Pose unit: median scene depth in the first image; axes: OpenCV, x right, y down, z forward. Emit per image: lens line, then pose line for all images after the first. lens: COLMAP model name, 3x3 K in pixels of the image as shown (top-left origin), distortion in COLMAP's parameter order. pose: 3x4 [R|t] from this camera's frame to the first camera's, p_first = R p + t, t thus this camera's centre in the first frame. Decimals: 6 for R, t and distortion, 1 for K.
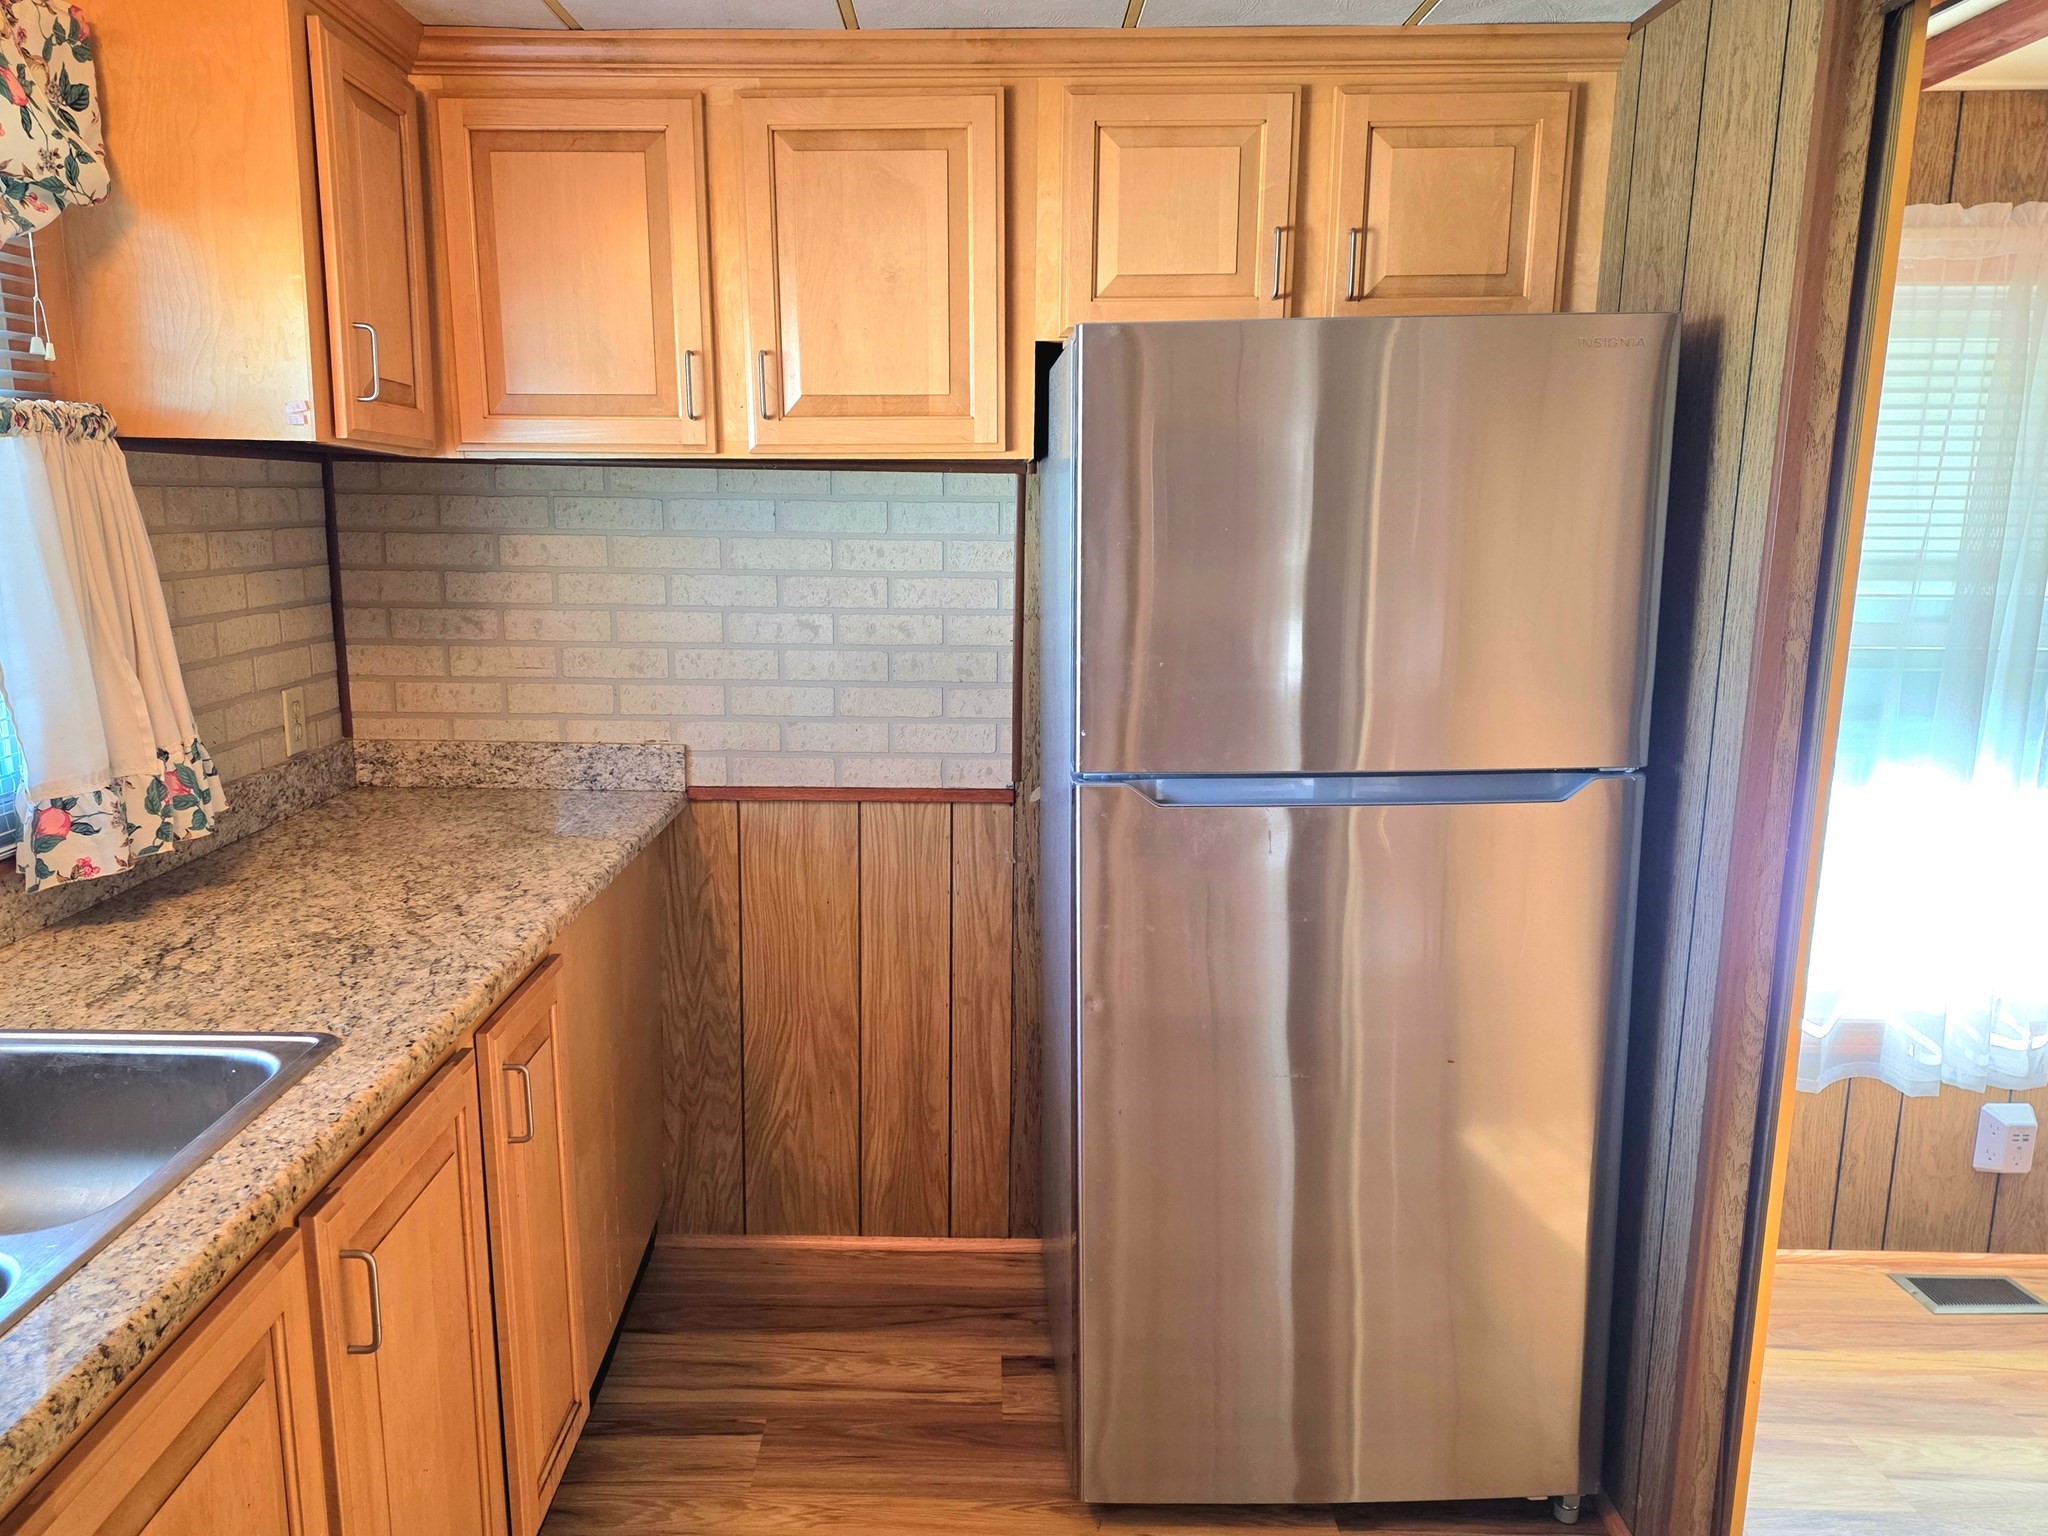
lens RADIAL K [[1426.7, 0, 1003.5], [0, 1426.7, 763.4], [0, 0, 1]] dist [0.086901, -0.068948]
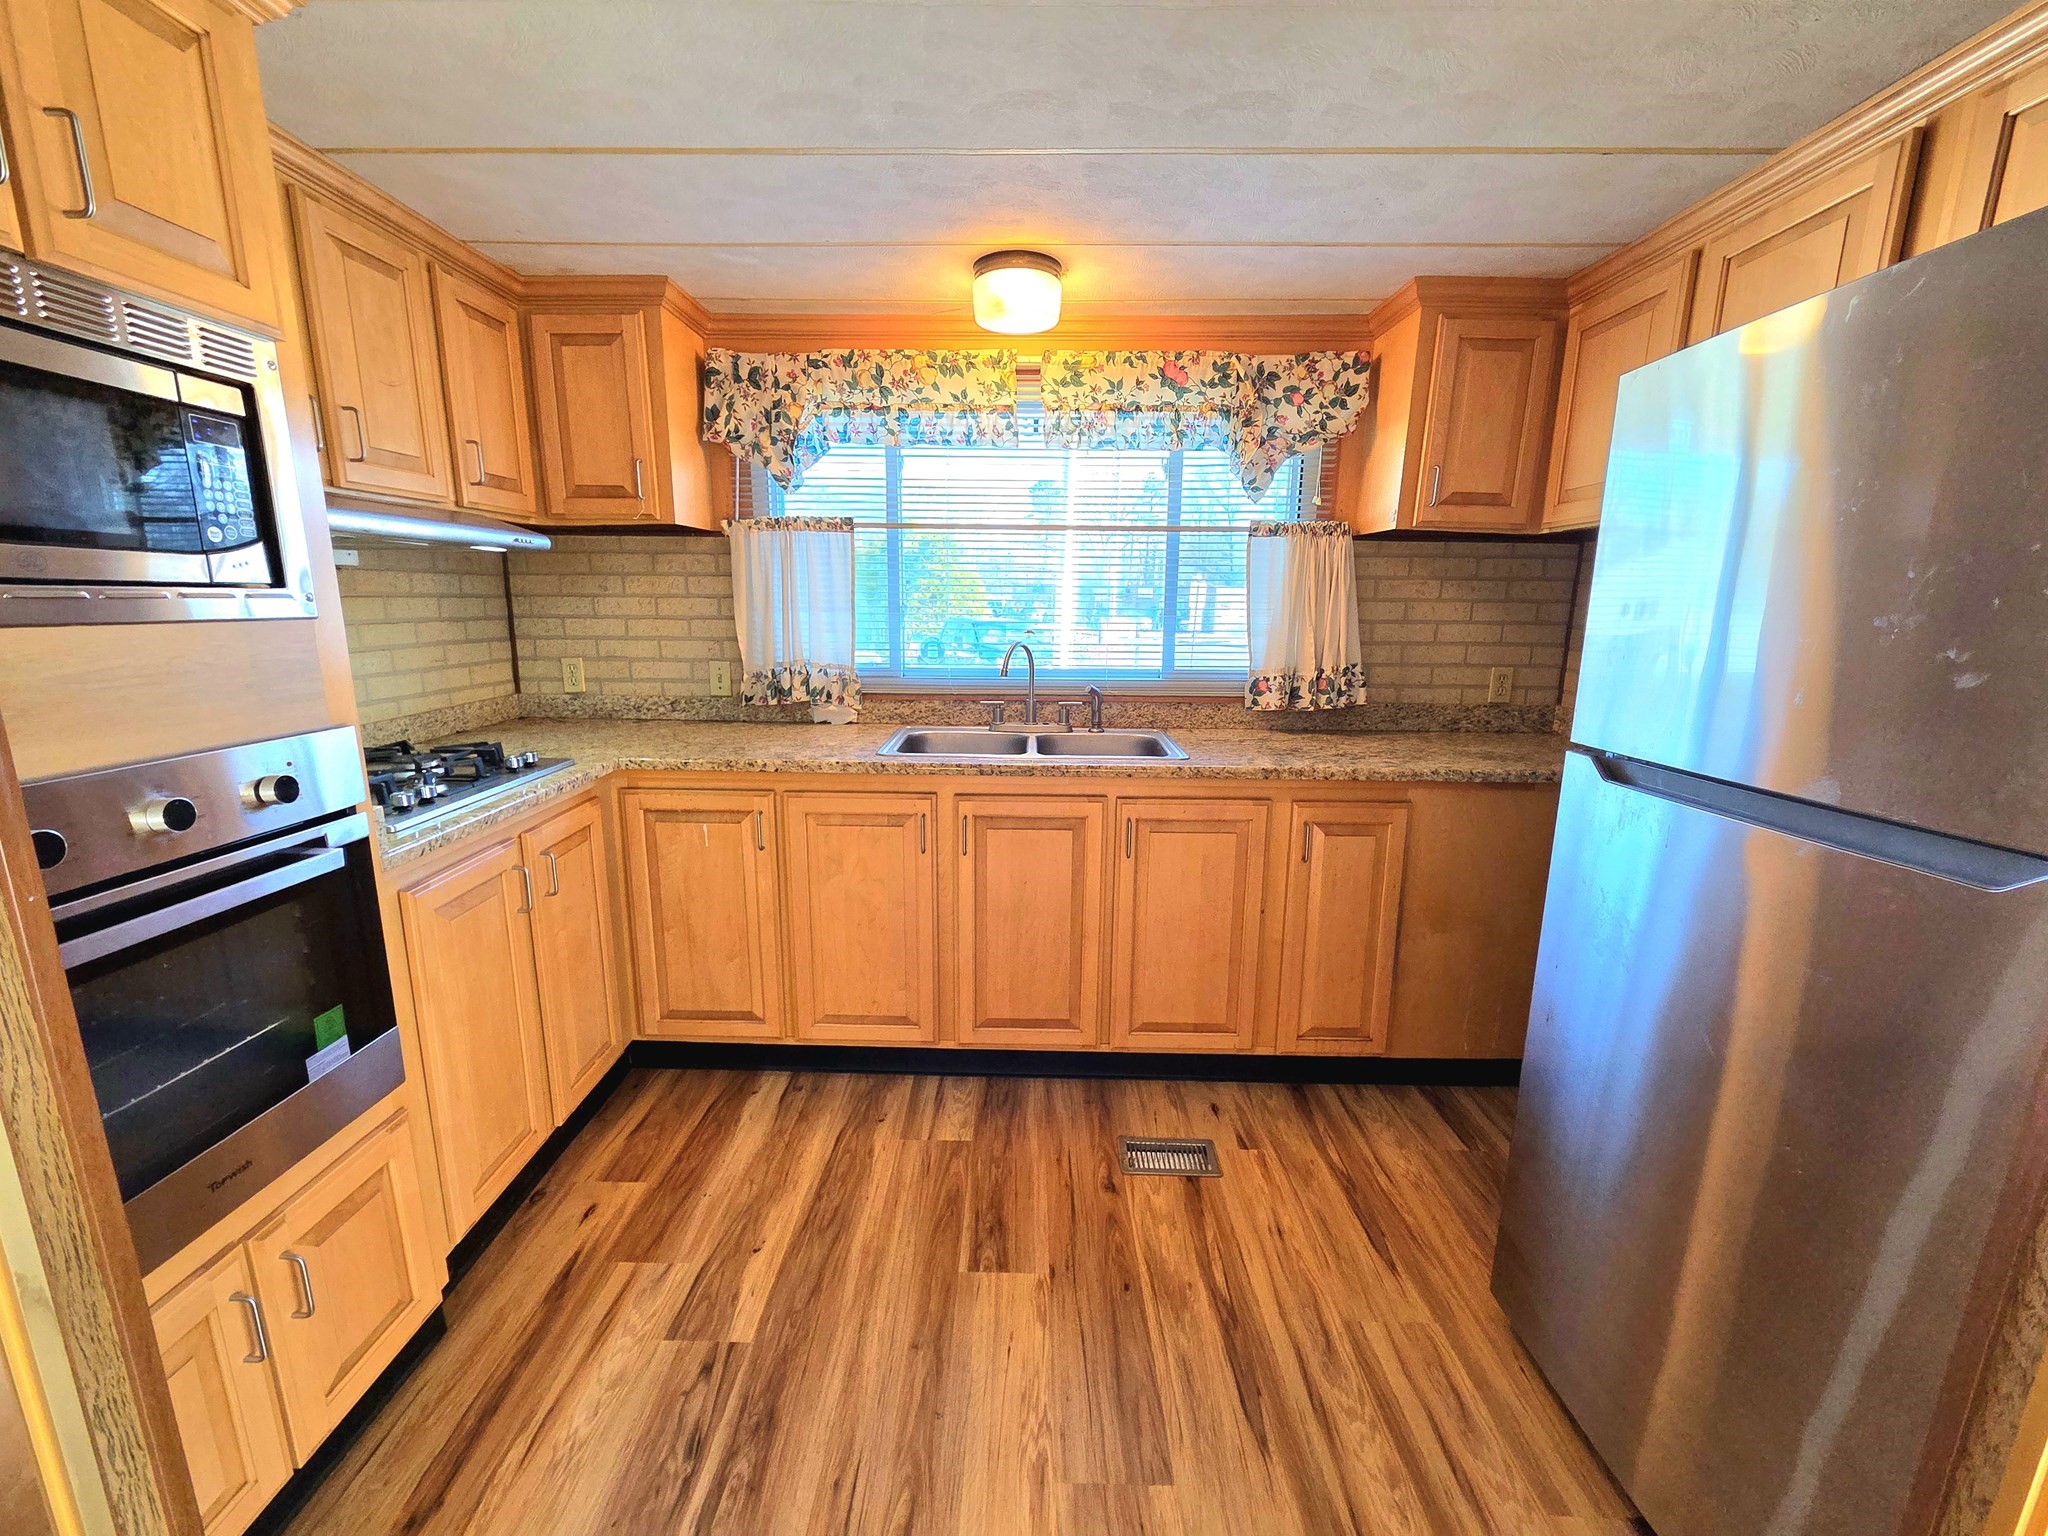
lens RADIAL K [[838.6, 0, 1020.2], [0, 838.6, 775.2], [0, 0, 1]] dist [-0.000110, -0.000524]
pose [[-0.004435, 0.201856, -0.979405, 0.600310], [-0.190680, 0.961274, 0.198982, -0.014706], [0.981642, 0.187635, 0.034227, 0.386309]]
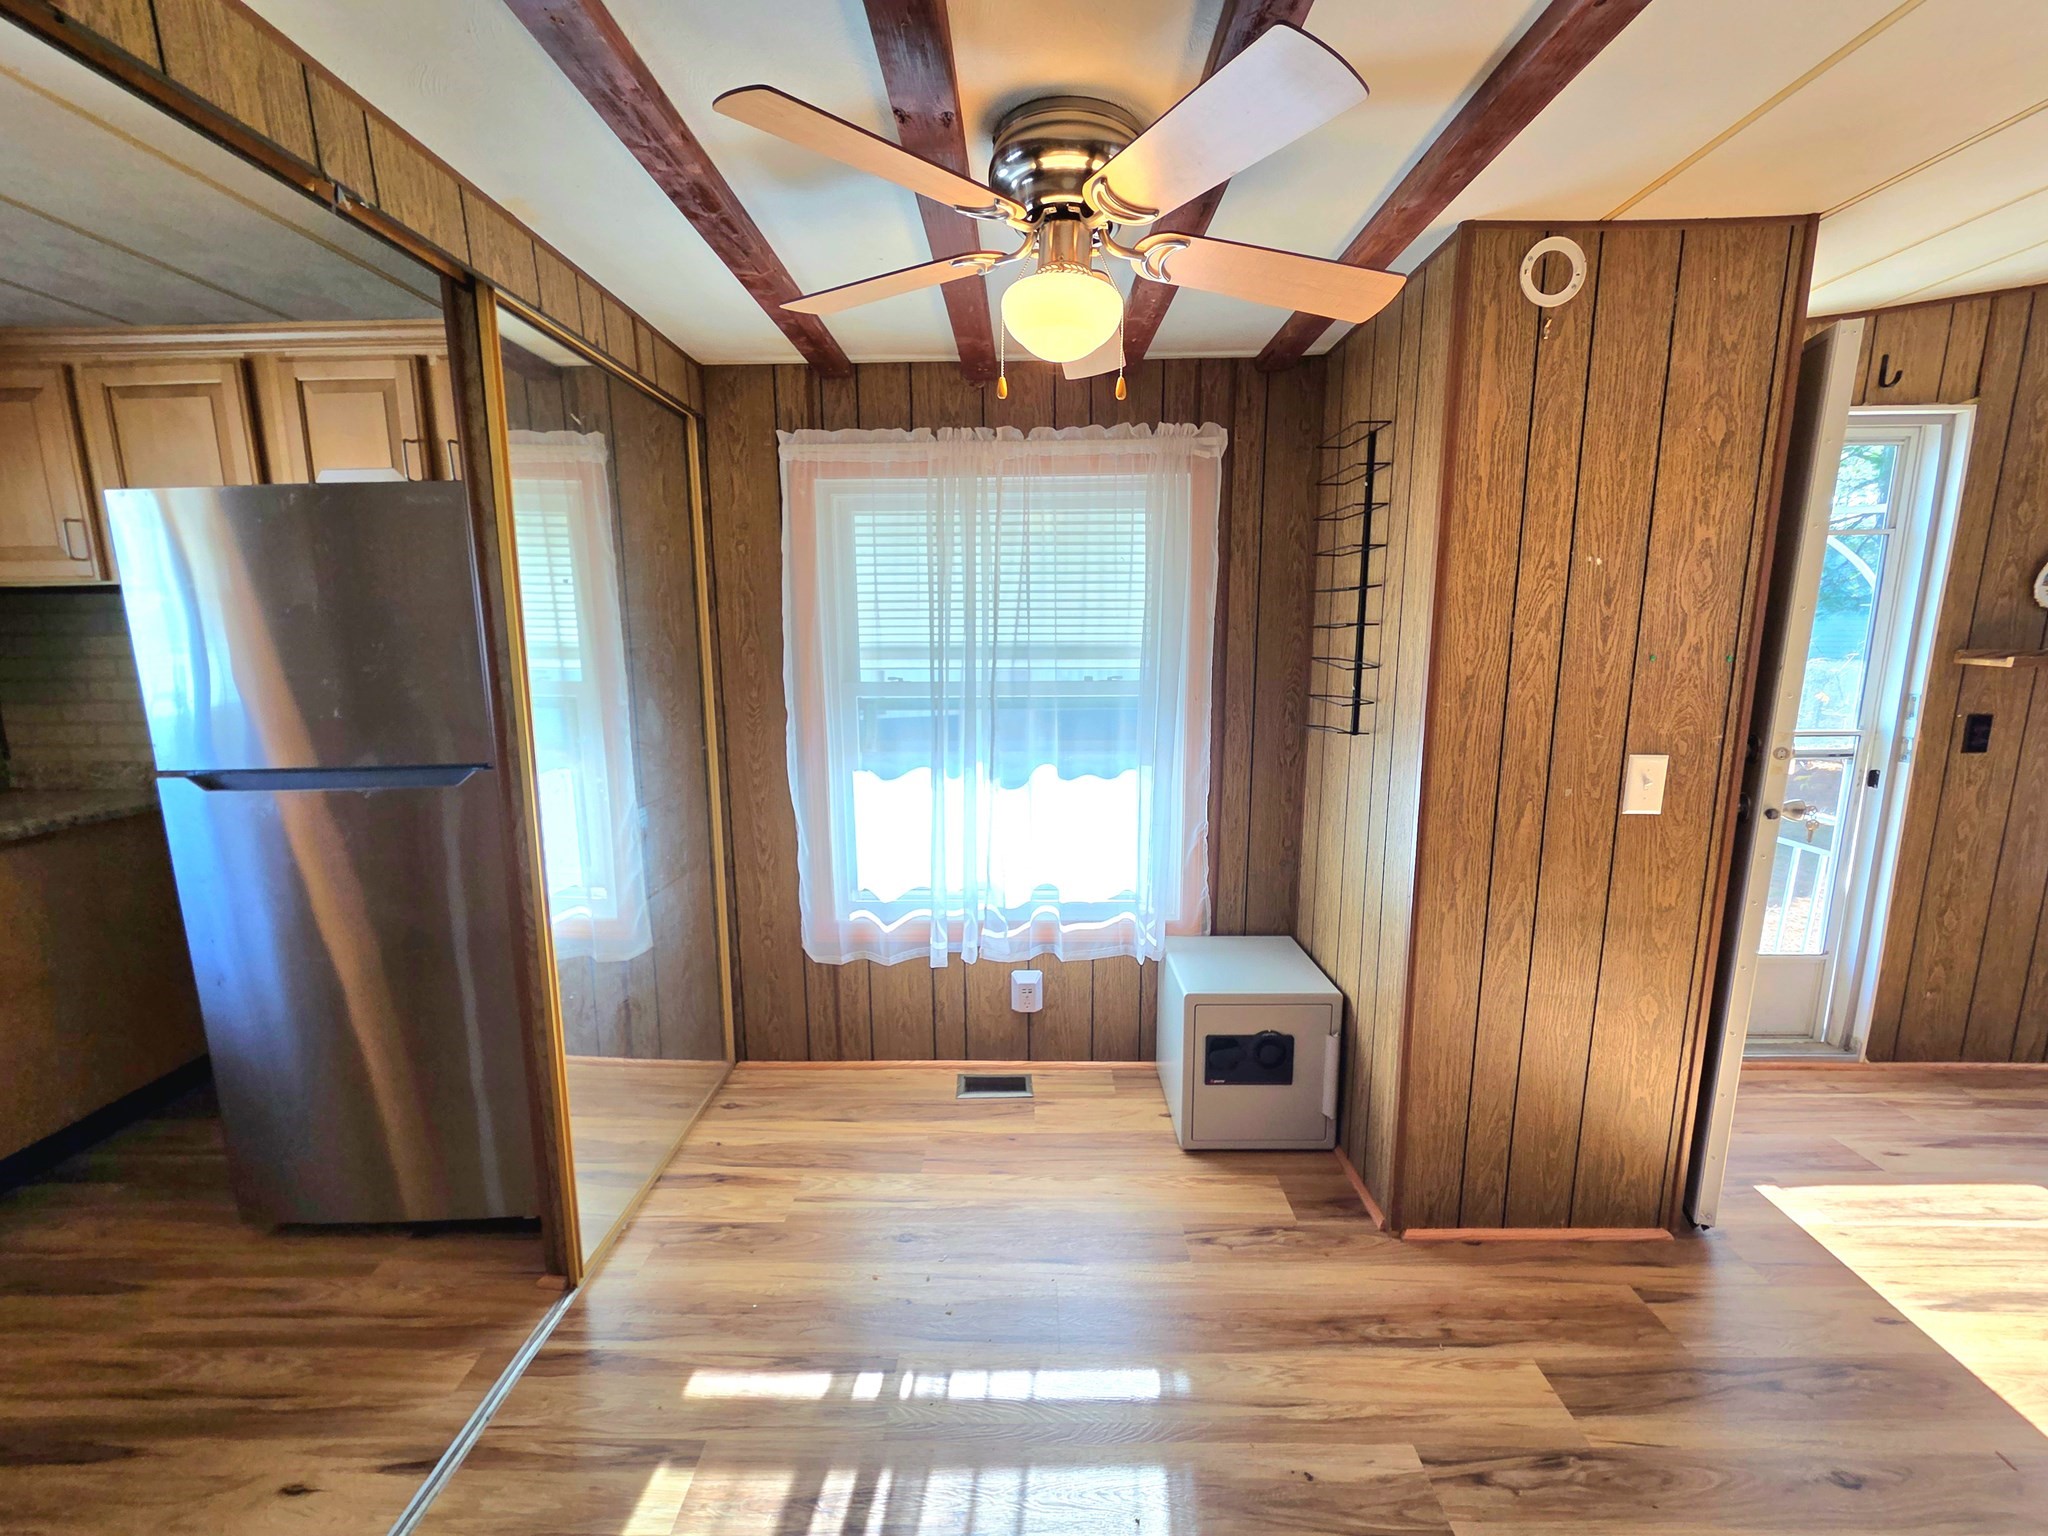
lens RADIAL K [[838.6, 0, 1018.1], [0, 838.6, 770.6], [0, 0, 1]] dist [-0.000110, -0.000524]
pose [[0.999929, -0.011152, -0.004301, 0.779041], [0.011068, 0.999757, -0.019060, 0.027526], [0.004513, 0.019011, 0.999809, 0.051187]]
